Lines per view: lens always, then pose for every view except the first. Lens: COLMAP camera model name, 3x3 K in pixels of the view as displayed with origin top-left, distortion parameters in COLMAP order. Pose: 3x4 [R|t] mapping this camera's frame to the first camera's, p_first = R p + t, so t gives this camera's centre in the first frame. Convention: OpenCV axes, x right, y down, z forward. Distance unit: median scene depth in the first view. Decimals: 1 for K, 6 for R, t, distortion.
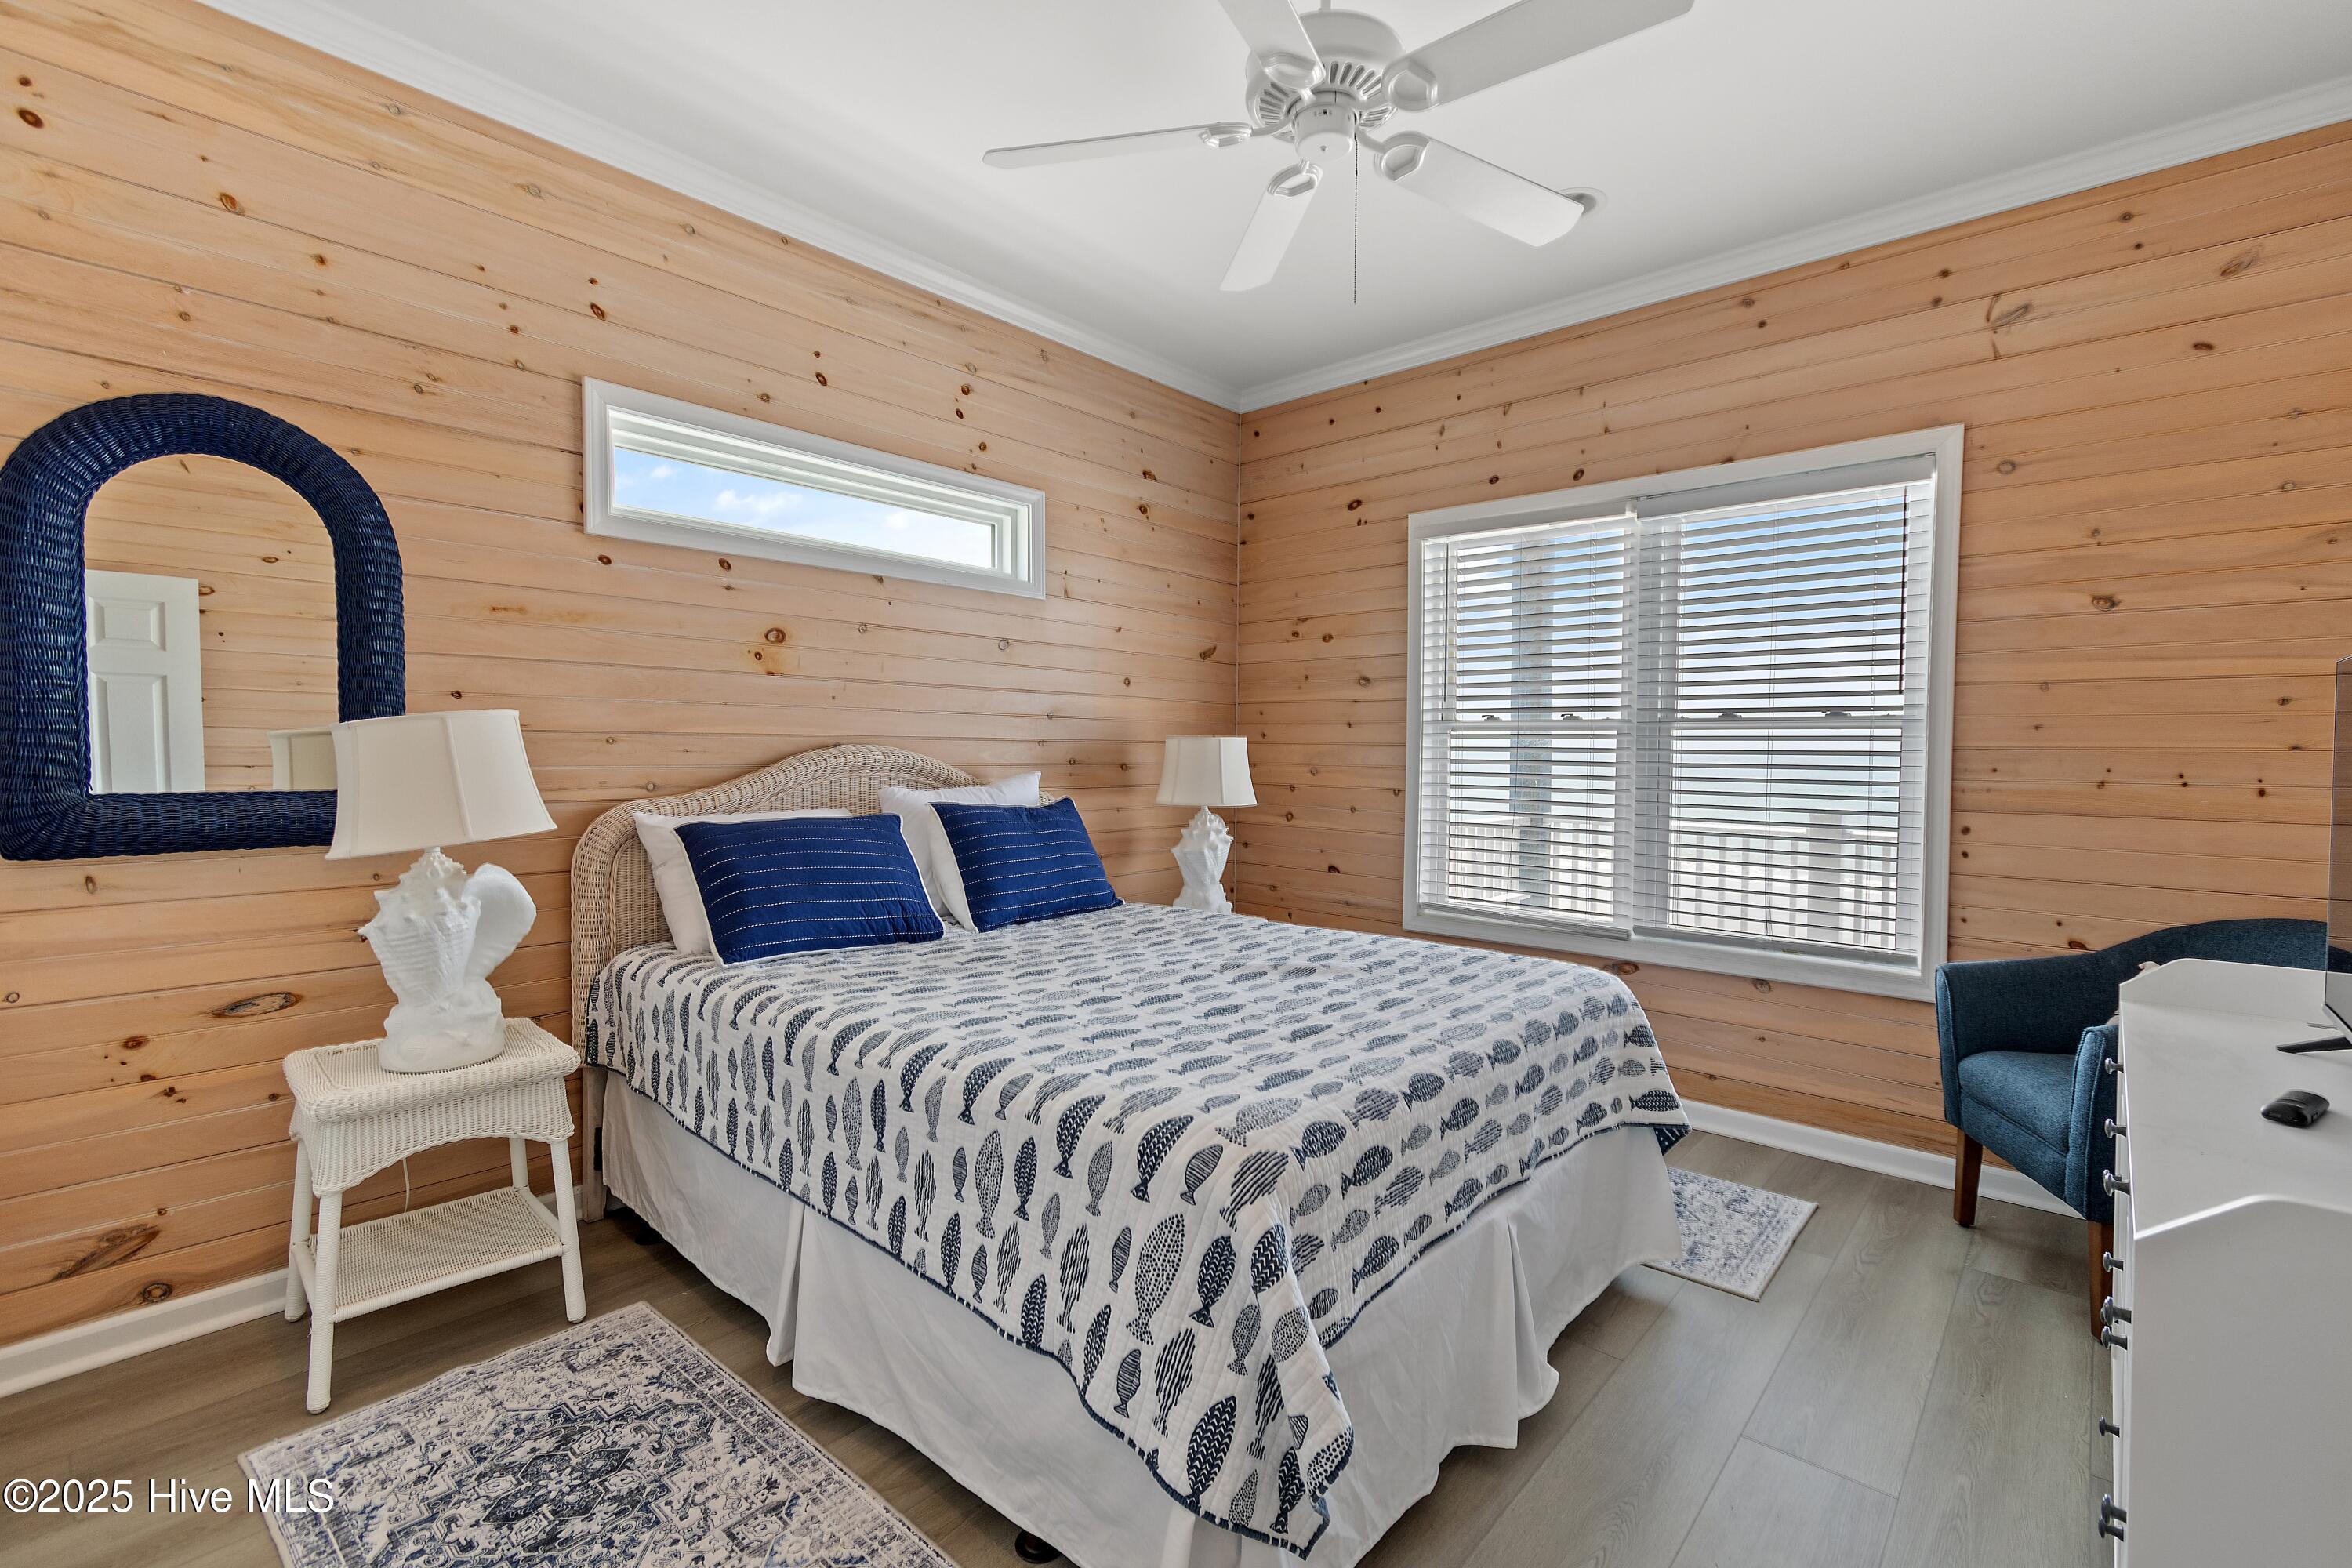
lens RADIAL K [[1053.3, 0, 1176.0], [0, 1053.3, 784.0], [0, 0, 1]] dist [-0.000845, -0.000596]
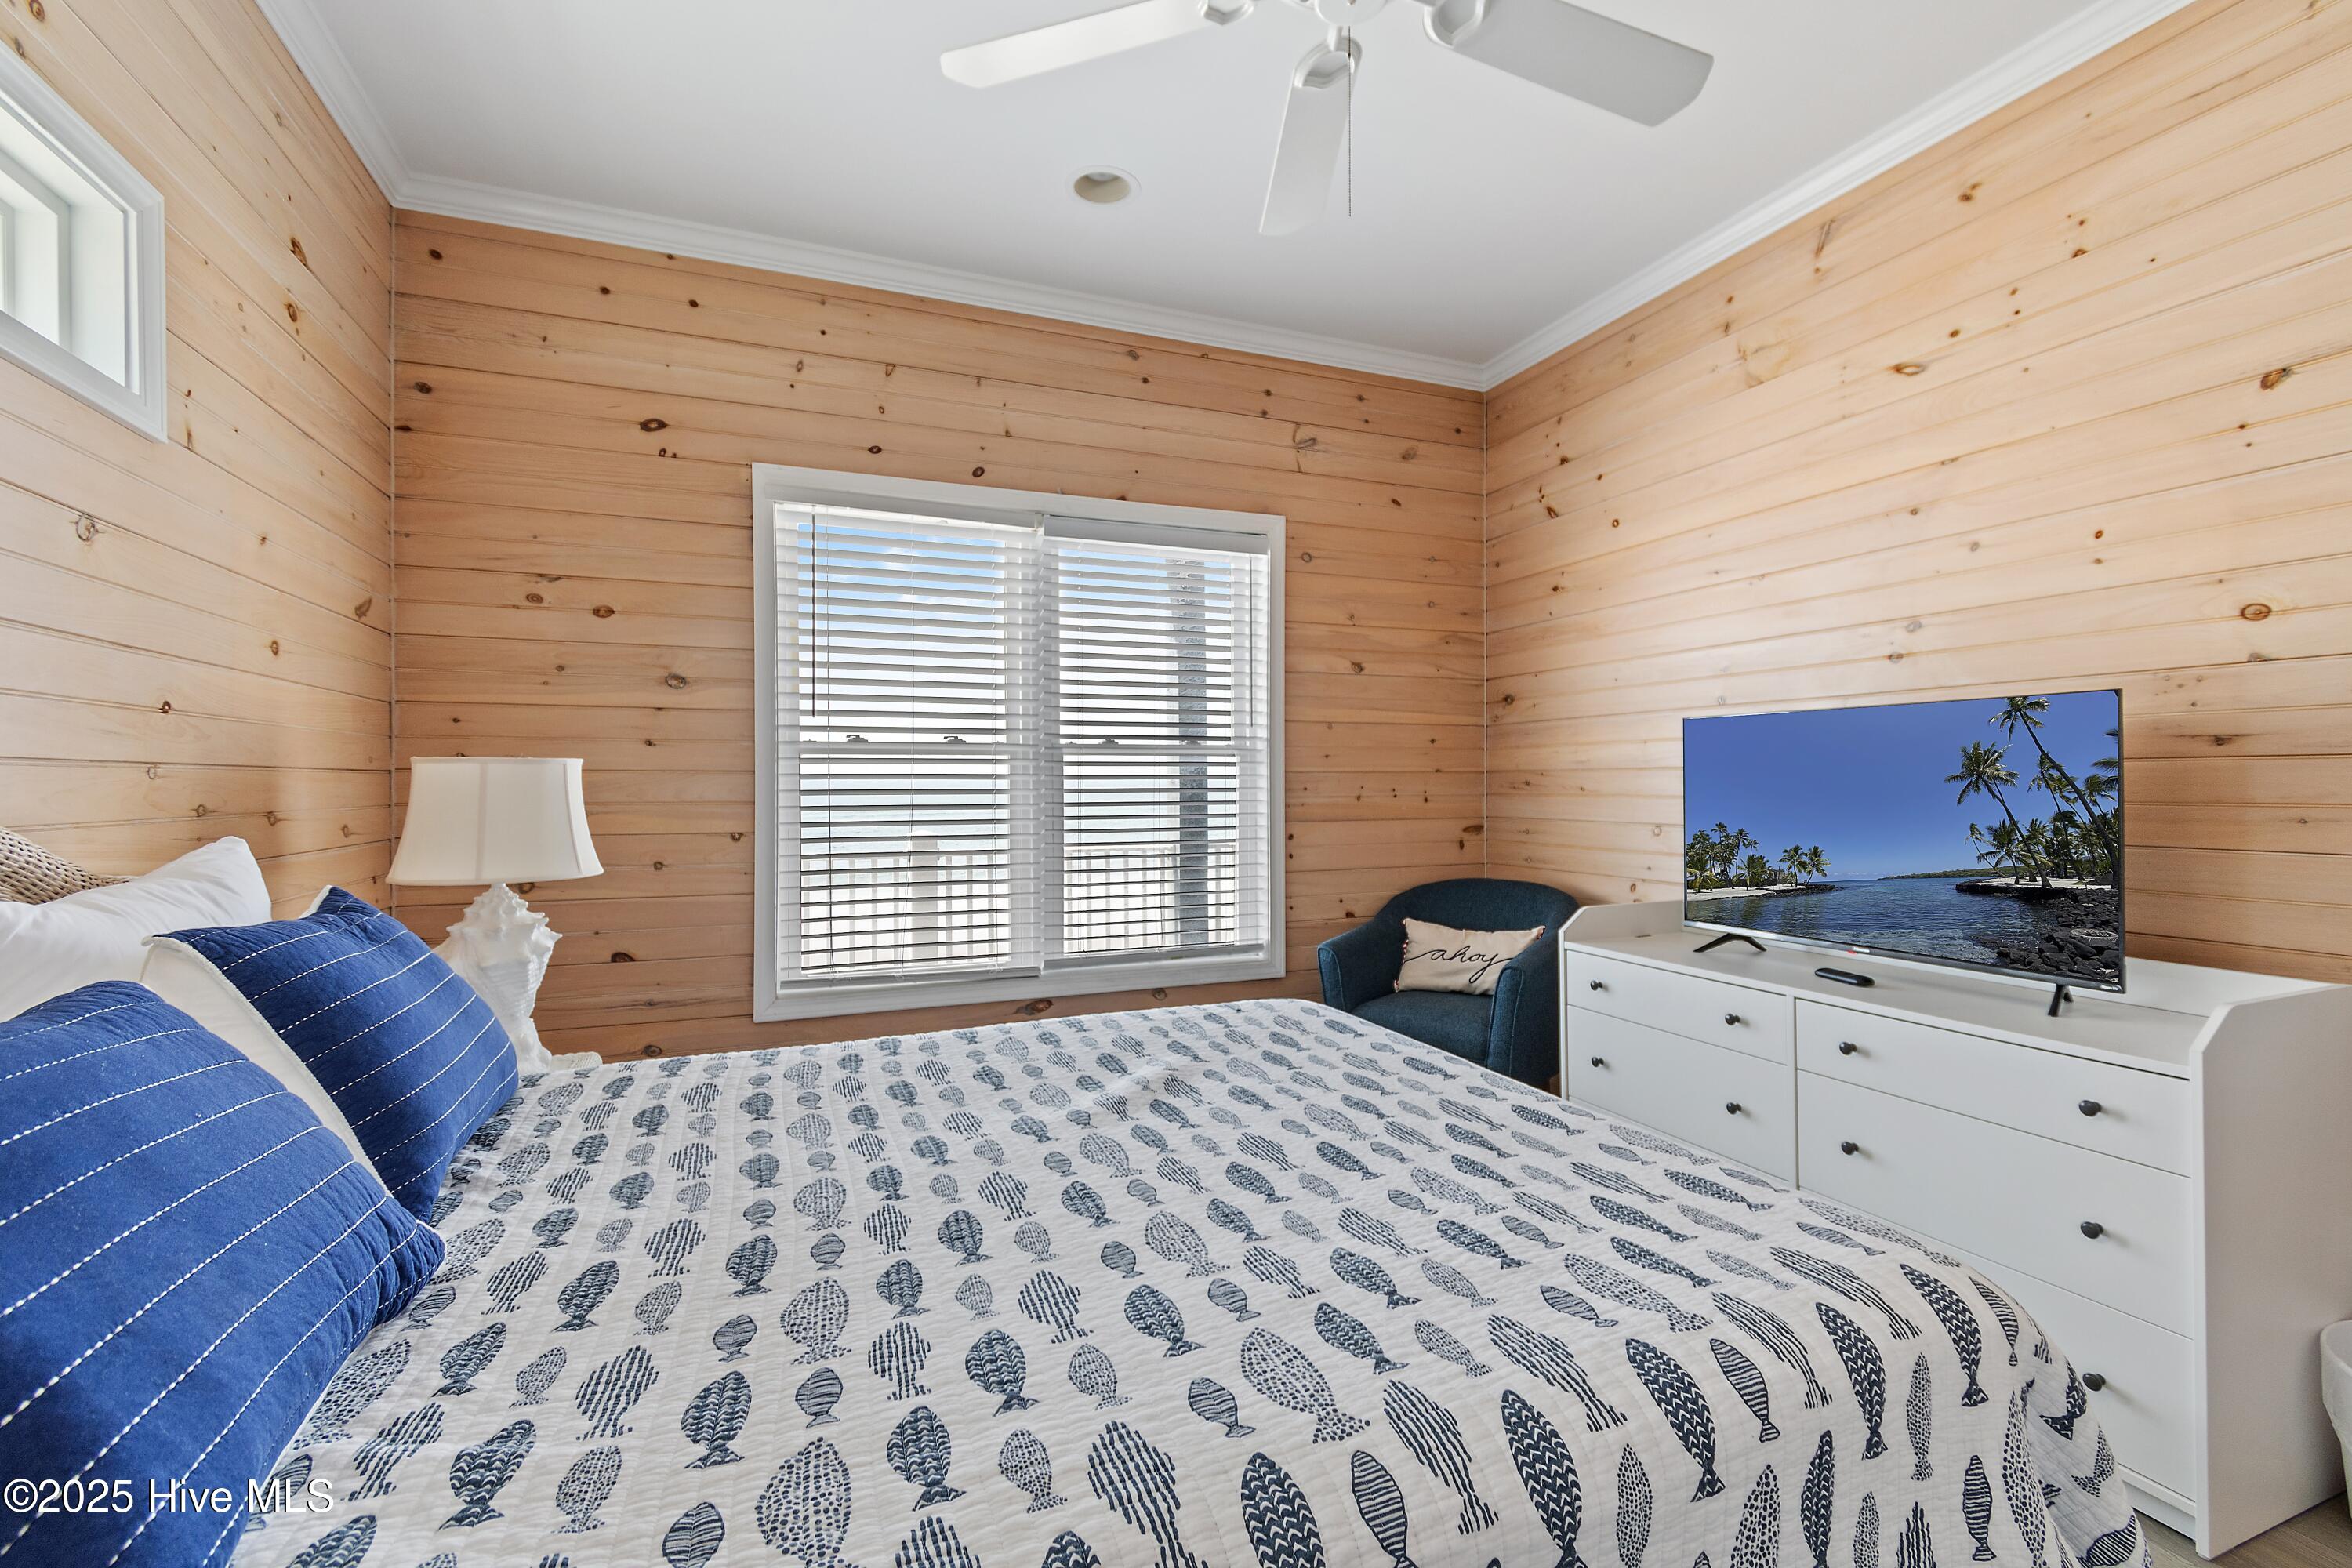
lens RADIAL K [[1059.7, 0, 1176.0], [0, 1059.7, 784.0], [0, 0, 1]] dist [0.001543, 0.000163]
pose [[0.421086, -0.013595, 0.906919, -0.370716], [0.038012, 0.999274, -0.002670, -0.017173], [-0.906224, 0.035598, 0.421297, 0.466159]]
